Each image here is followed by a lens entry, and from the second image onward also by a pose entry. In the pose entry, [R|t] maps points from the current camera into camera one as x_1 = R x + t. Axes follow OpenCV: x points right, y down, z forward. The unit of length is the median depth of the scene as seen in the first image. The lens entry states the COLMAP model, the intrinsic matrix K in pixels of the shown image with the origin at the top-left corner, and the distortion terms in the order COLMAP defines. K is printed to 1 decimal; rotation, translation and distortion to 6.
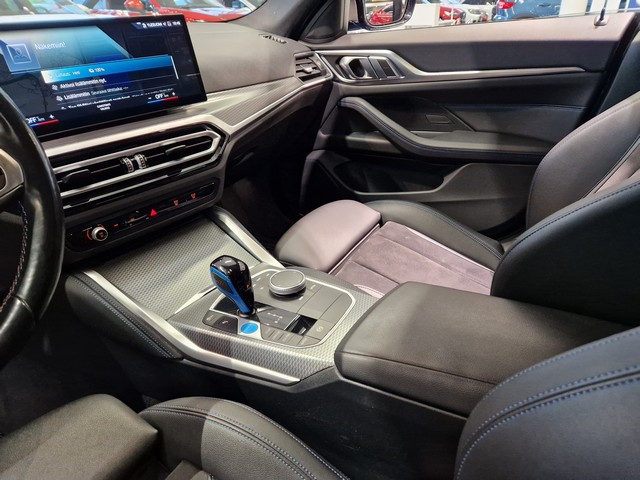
lens RADIAL K [[433.6, 0, 328.3], [0, 433.6, 248.4], [0, 0, 1]] dist [0.064824, -0.057409]
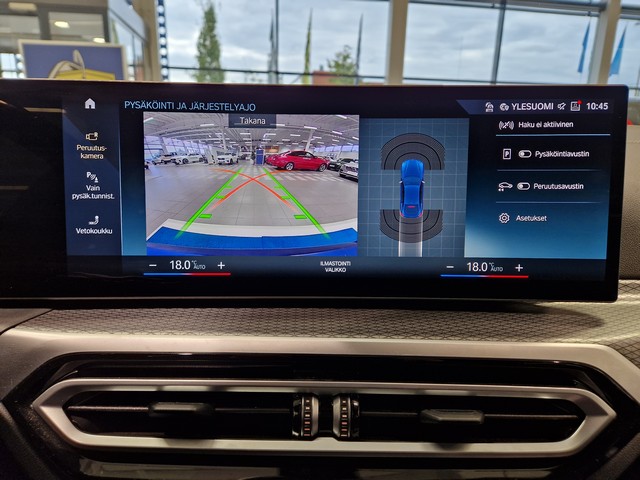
lens RADIAL K [[433.6, 0, 318.1], [0, 433.6, 242.9], [0, 0, 1]] dist [0.064824, -0.057409]
pose [[0.590068, 0.231556, -0.773435, -0.163330], [-0.412568, 0.909943, -0.042332, -0.285997], [0.693979, 0.344073, 0.632460, 0.630122]]
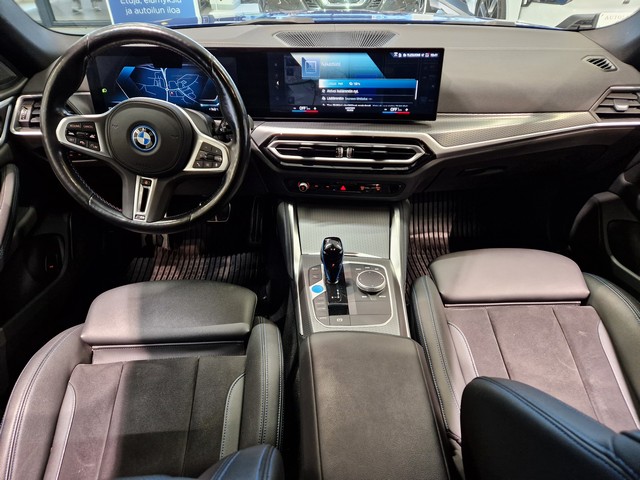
lens RADIAL K [[433.6, 0, 328.2], [0, 433.6, 251.9], [0, 0, 1]] dist [0.064824, -0.057409]
pose [[0.513394, 0.529805, -0.675080, 0.603818], [-0.416562, 0.841626, 0.343717, -0.350950], [0.750268, 0.104751, 0.652783, 0.055495]]
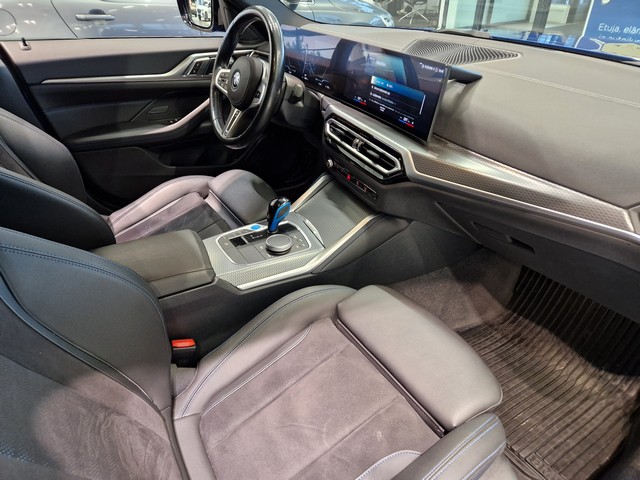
lens RADIAL K [[433.6, 0, 315.5], [0, 433.6, 243.4], [0, 0, 1]] dist [0.064824, -0.057409]
pose [[-0.492499, 0.497952, -0.713784, 0.799041], [-0.389826, 0.607058, 0.692471, -0.884940], [0.778126, 0.619293, -0.104861, 1.138328]]
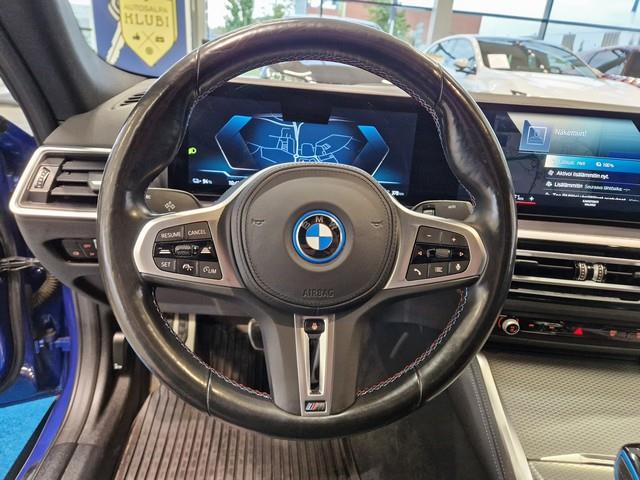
lens RADIAL K [[433.6, 0, 313.9], [0, 433.6, 241.4], [0, 0, 1]] dist [0.064824, -0.057409]
pose [[0.545620, 0.383276, -0.745250, -0.110282], [-0.473248, 0.874835, 0.103441, -0.074746], [0.691618, 0.296249, 0.658712, 0.051579]]
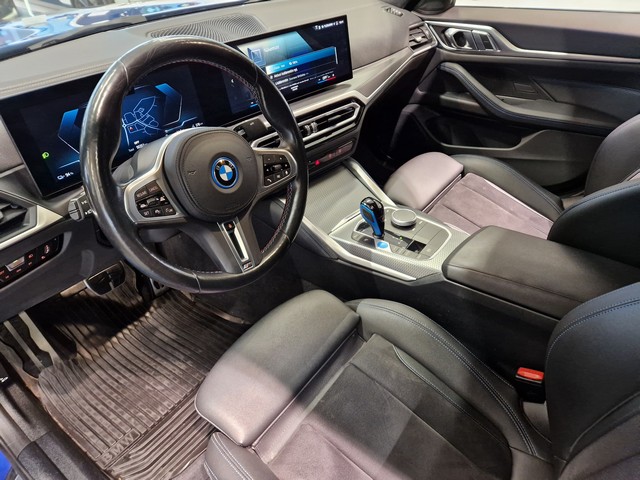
lens RADIAL K [[433.6, 0, 321.8], [0, 433.6, 243.7], [0, 0, 1]] dist [0.064824, -0.057409]
pose [[0.989205, 0.101930, -0.105282, -0.189146], [-0.083541, 0.982528, 0.166313, -0.053200], [0.120395, -0.155723, 0.980436, -0.462420]]
